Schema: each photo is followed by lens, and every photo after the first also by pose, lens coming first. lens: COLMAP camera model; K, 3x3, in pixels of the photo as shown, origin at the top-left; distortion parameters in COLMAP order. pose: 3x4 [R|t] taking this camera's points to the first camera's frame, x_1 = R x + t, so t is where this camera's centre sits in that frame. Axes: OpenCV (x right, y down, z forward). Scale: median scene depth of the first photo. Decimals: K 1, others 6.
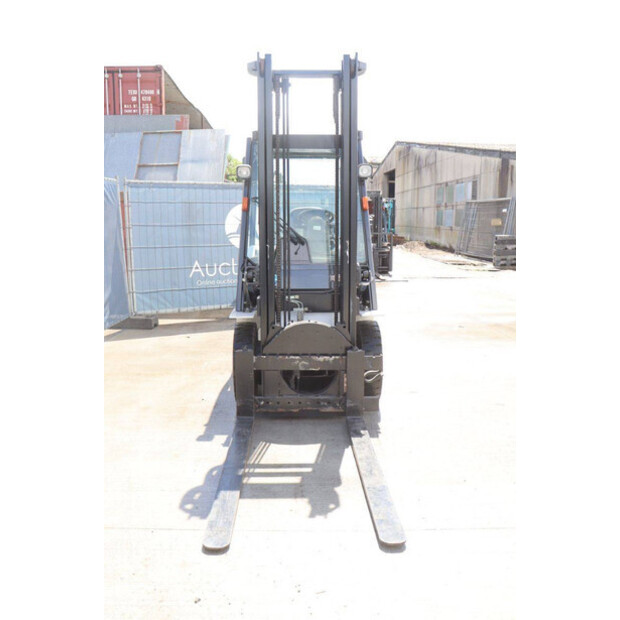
lens RADIAL K [[547.4, 0, 301.5], [0, 547.4, 309.1], [0, 0, 1]] dist [-0.088992, 0.013062]
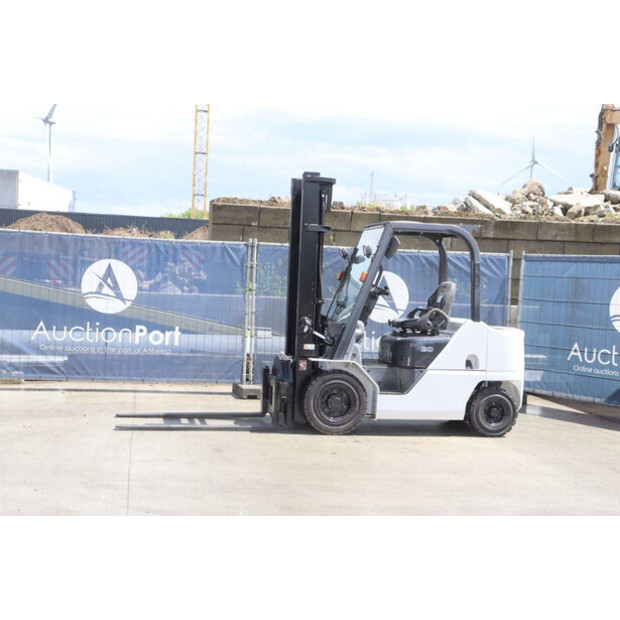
lens RADIAL K [[930.5, 0, 310.0], [0, 930.5, 310.0], [0, 0, 1]] dist [0.100570, 0.055007]
pose [[0.173302, 0.043049, -0.983927, 2.444514], [-0.204231, 0.978899, 0.006858, -0.125041], [0.963461, 0.199760, 0.178437, 0.602414]]
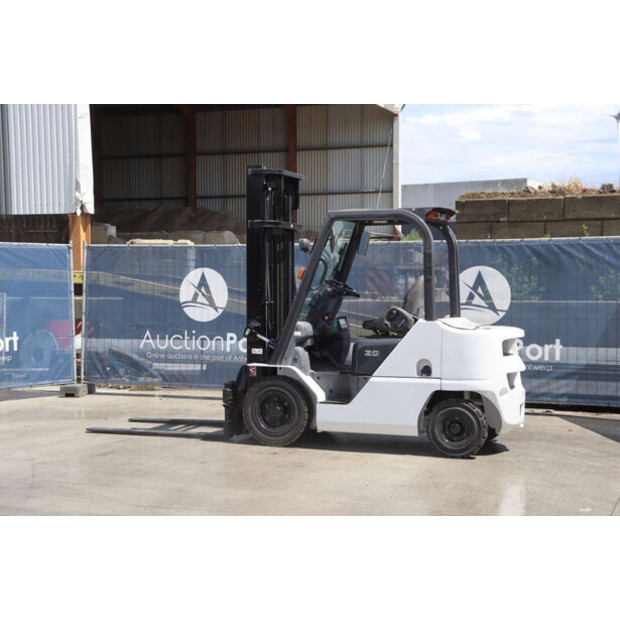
lens RADIAL K [[1014.6, 0, 310.0], [0, 1014.6, 310.0], [0, 0, 1]] dist [0.140702, 0.059048]
pose [[-0.373151, 0.030908, -0.927256, 2.313087], [-0.150491, 0.984193, 0.093367, -0.359488], [0.915484, 0.174383, -0.362601, 2.025461]]
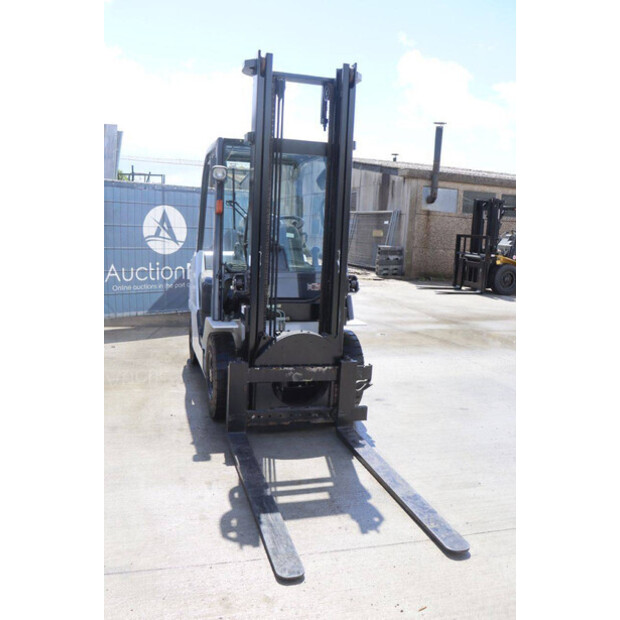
lens RADIAL K [[547.4, 0, 301.5], [0, 547.4, 309.1], [0, 0, 1]] dist [-0.088992, 0.013062]
pose [[0.966336, 0.005858, 0.257215, -0.235700], [-0.003120, 0.999934, -0.011050, -0.006159], [-0.257263, 0.009876, 0.966291, 0.056544]]
